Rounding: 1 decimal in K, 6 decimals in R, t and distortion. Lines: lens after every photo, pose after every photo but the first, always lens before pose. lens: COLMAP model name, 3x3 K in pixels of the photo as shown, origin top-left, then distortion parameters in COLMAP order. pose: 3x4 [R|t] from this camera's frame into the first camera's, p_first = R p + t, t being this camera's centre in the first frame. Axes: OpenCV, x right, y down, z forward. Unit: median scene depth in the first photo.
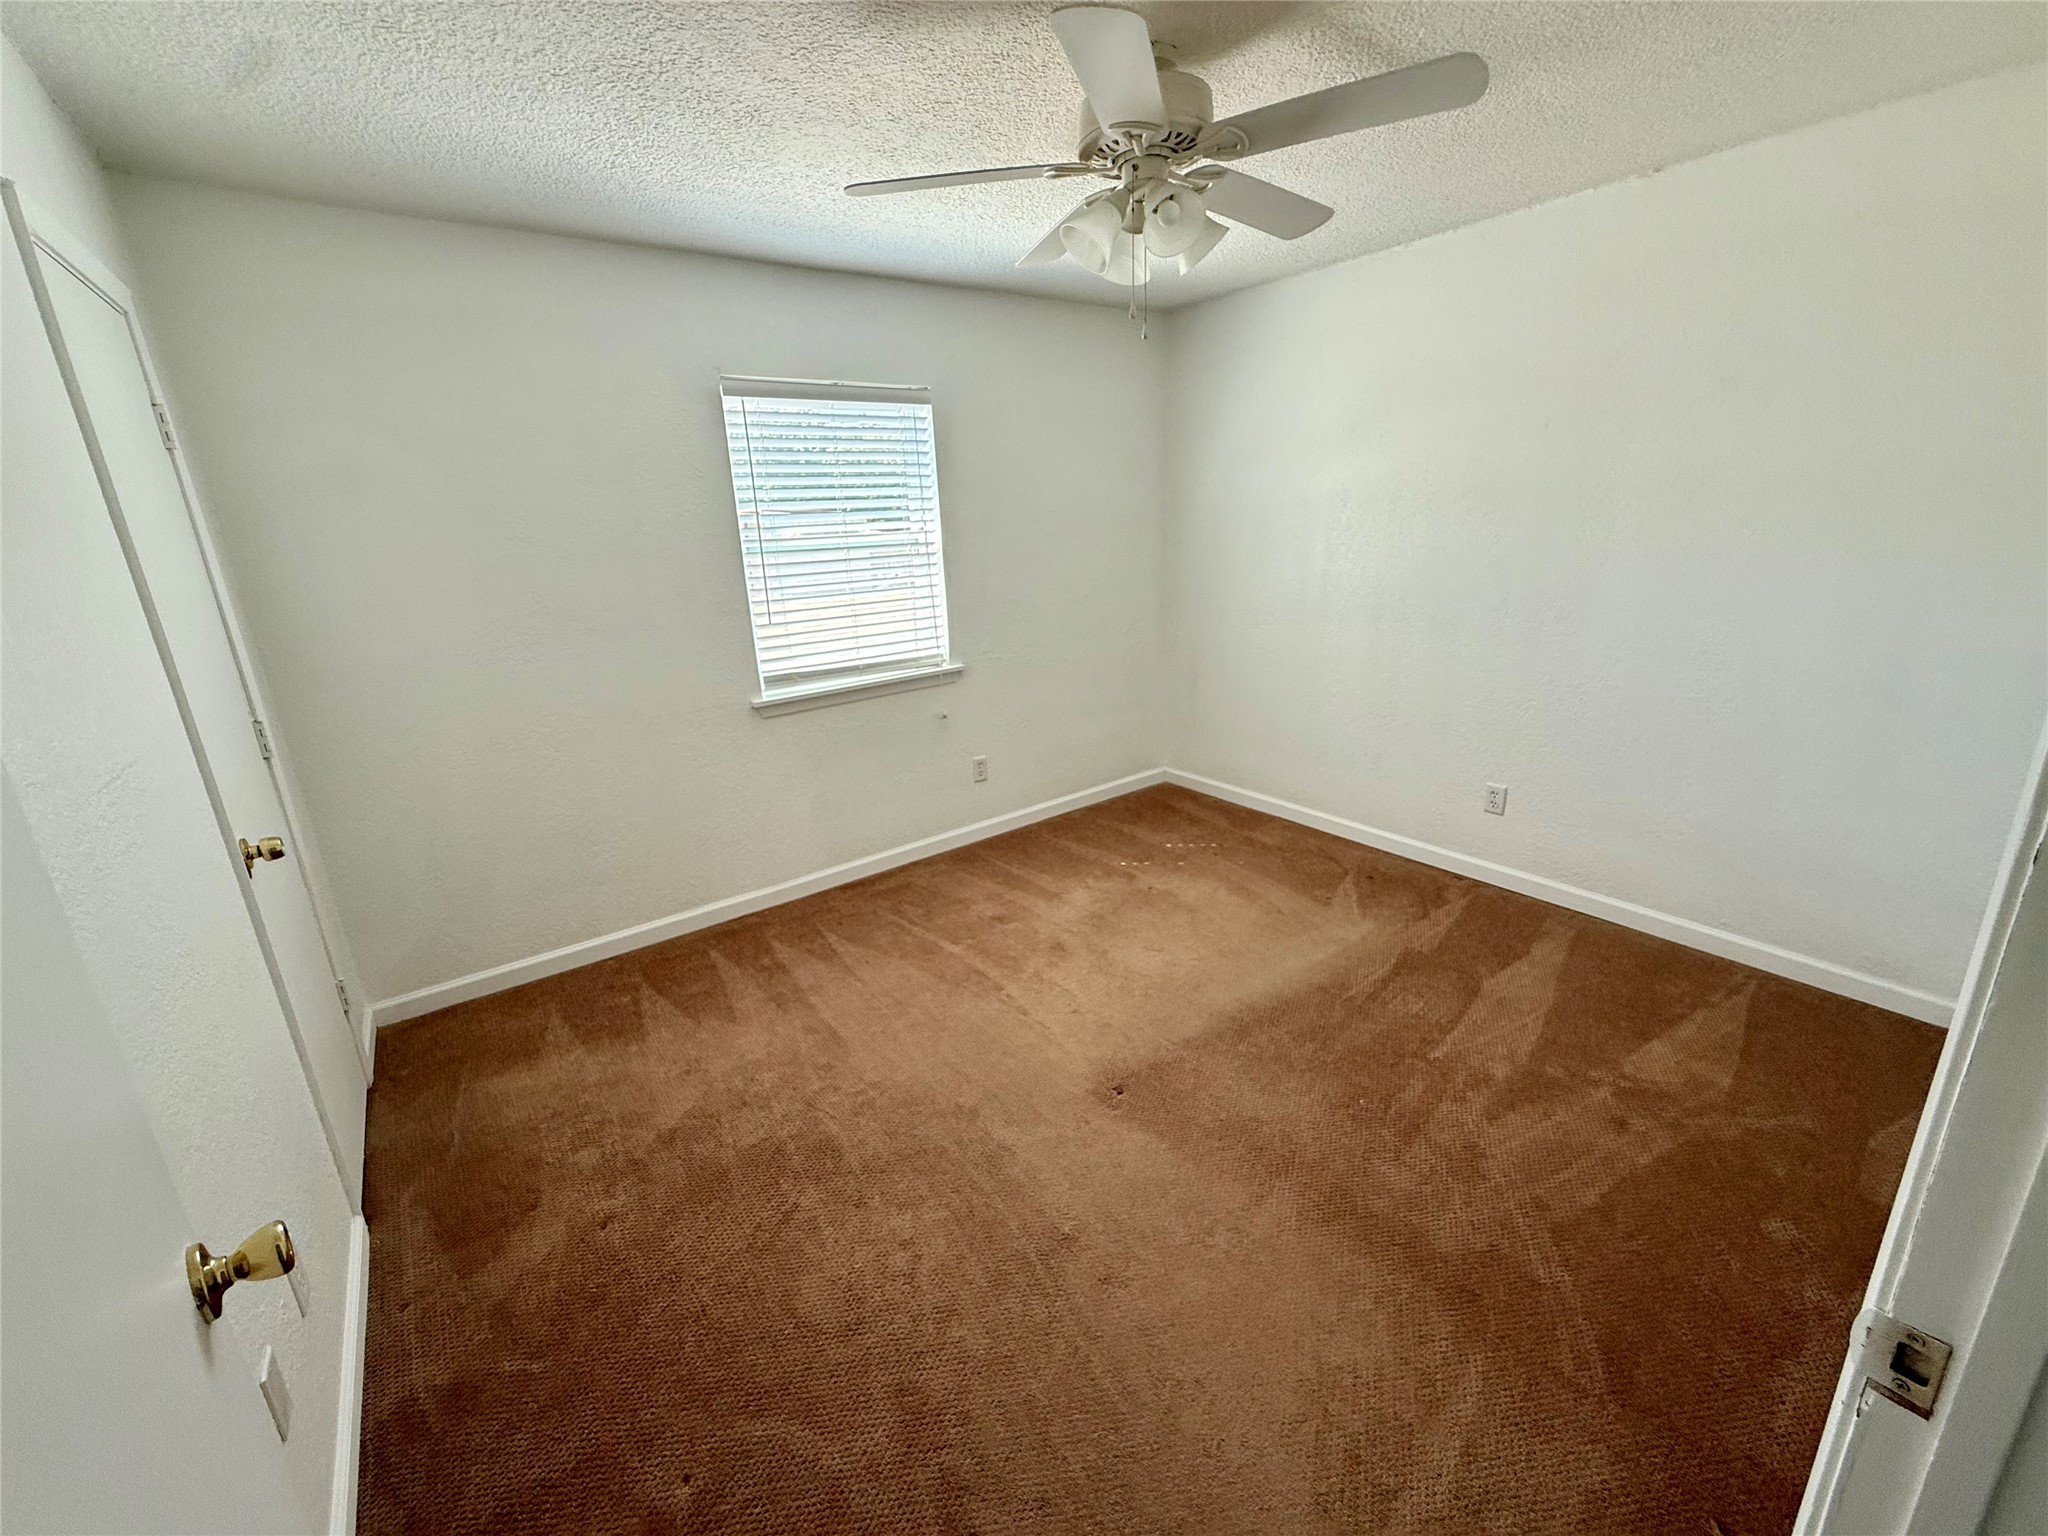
lens RADIAL K [[821.9, 0, 1033.0], [0, 821.9, 765.5], [0, 0, 1]] dist [0.000450, 0.000056]
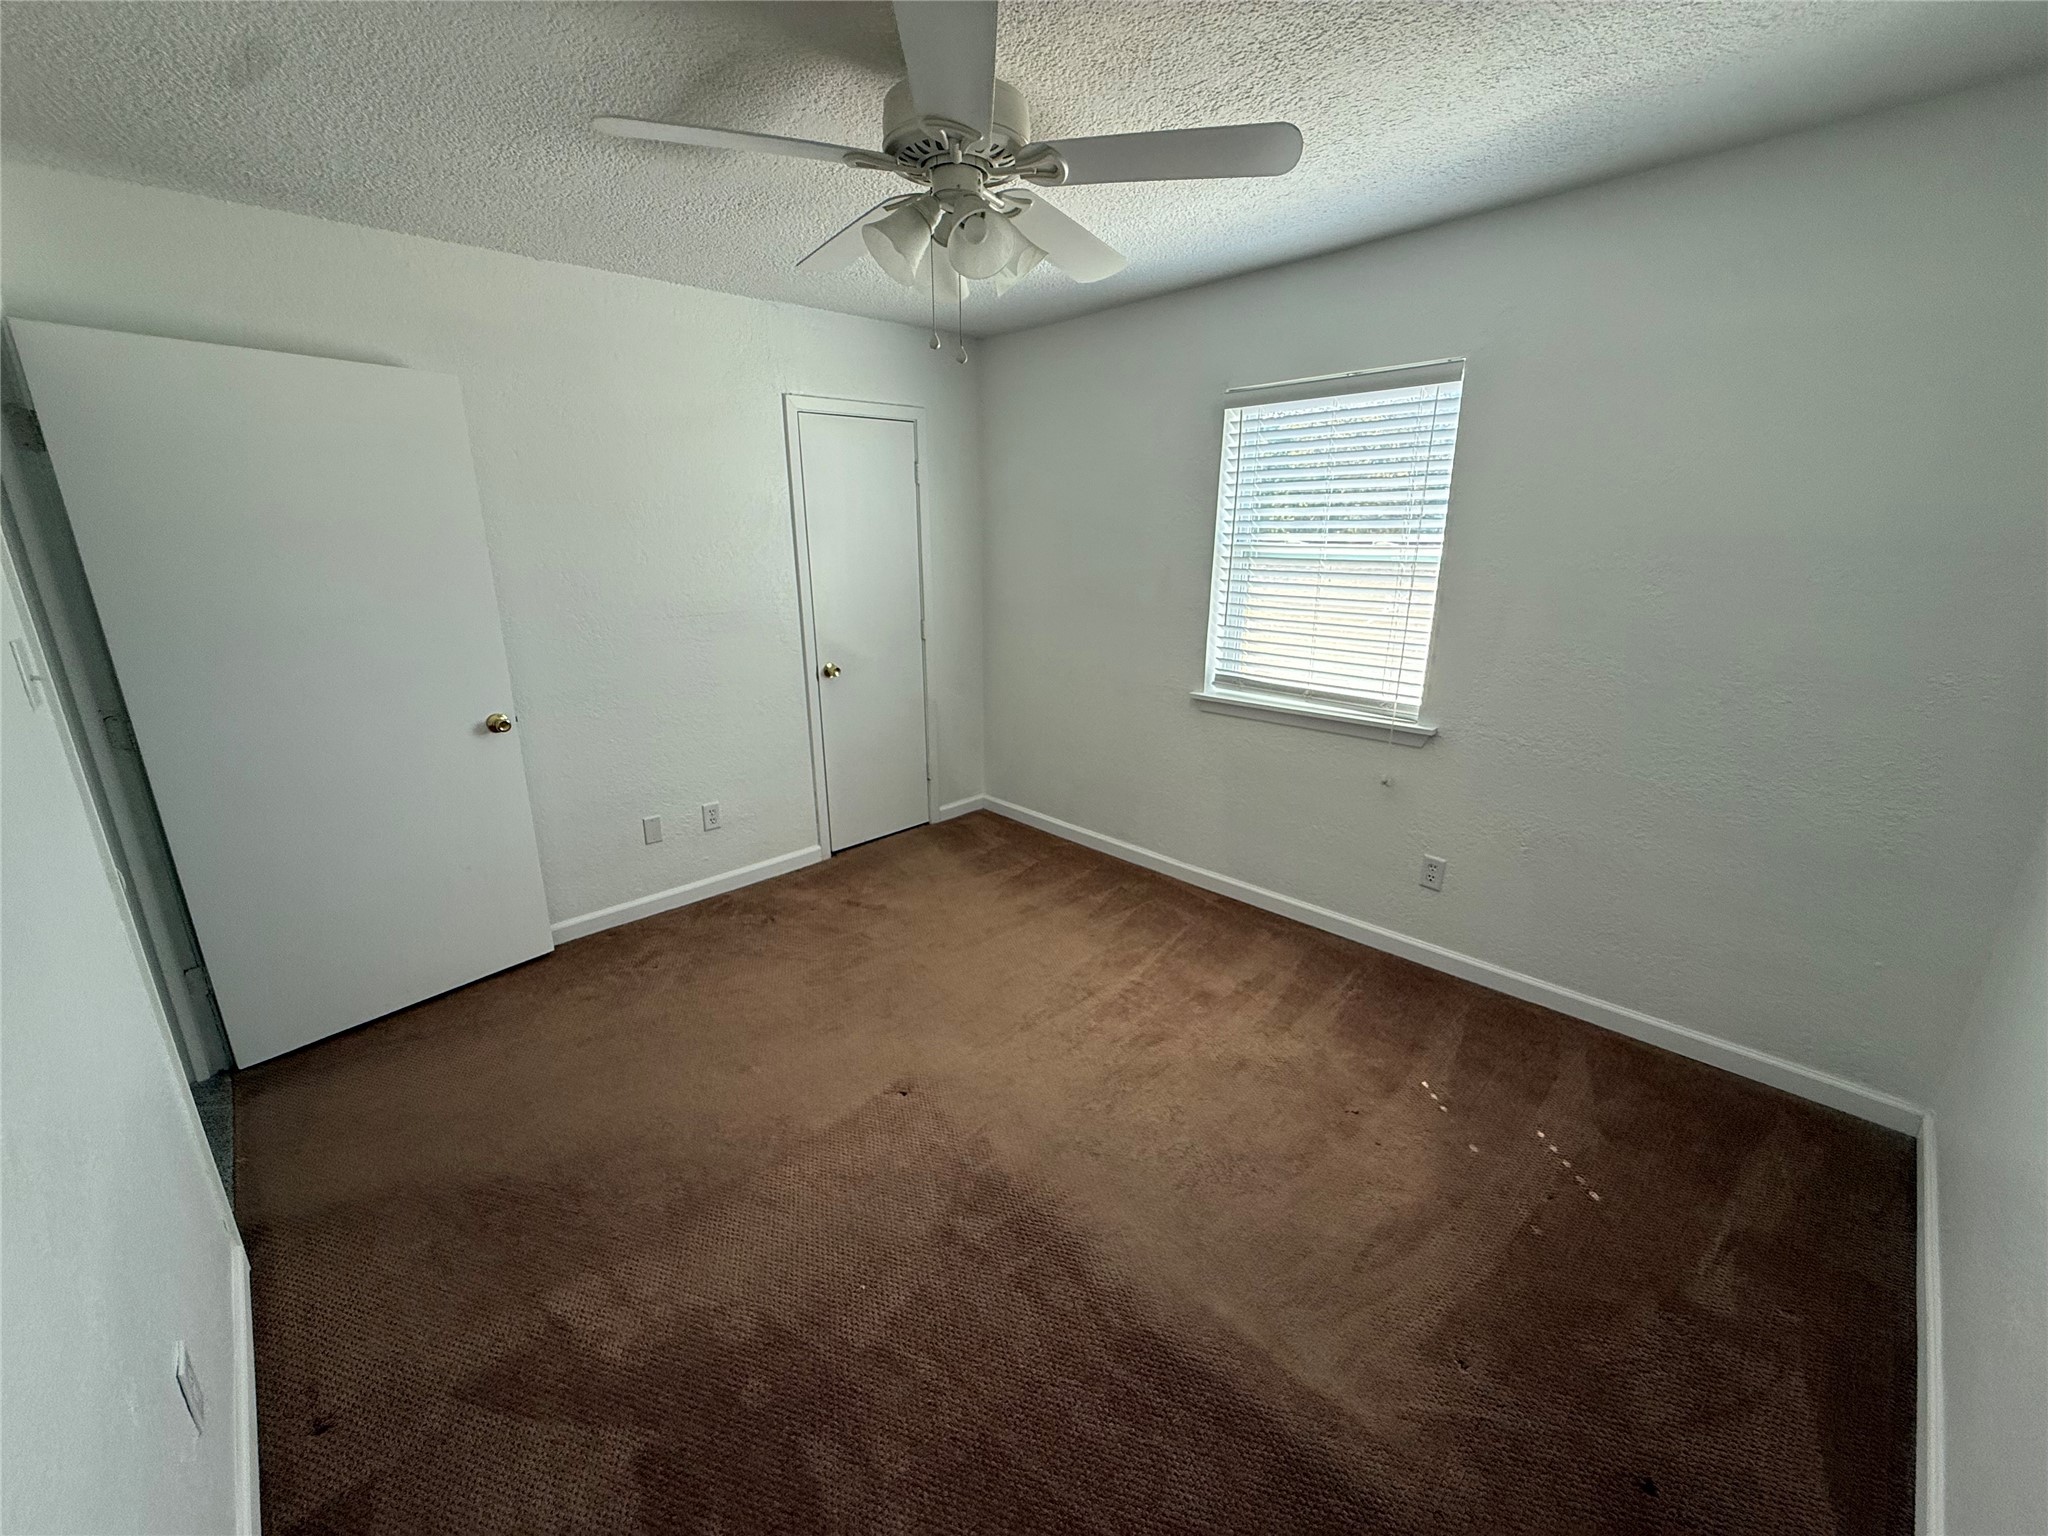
lens RADIAL K [[821.9, 0, 1033.0], [0, 821.9, 765.5], [0, 0, 1]] dist [0.000450, 0.000056]
pose [[0.123185, 0.305607, -0.944156, 0.676930], [-0.306003, 0.916740, 0.256809, -0.199616], [0.944027, 0.257279, 0.206445, 0.595381]]
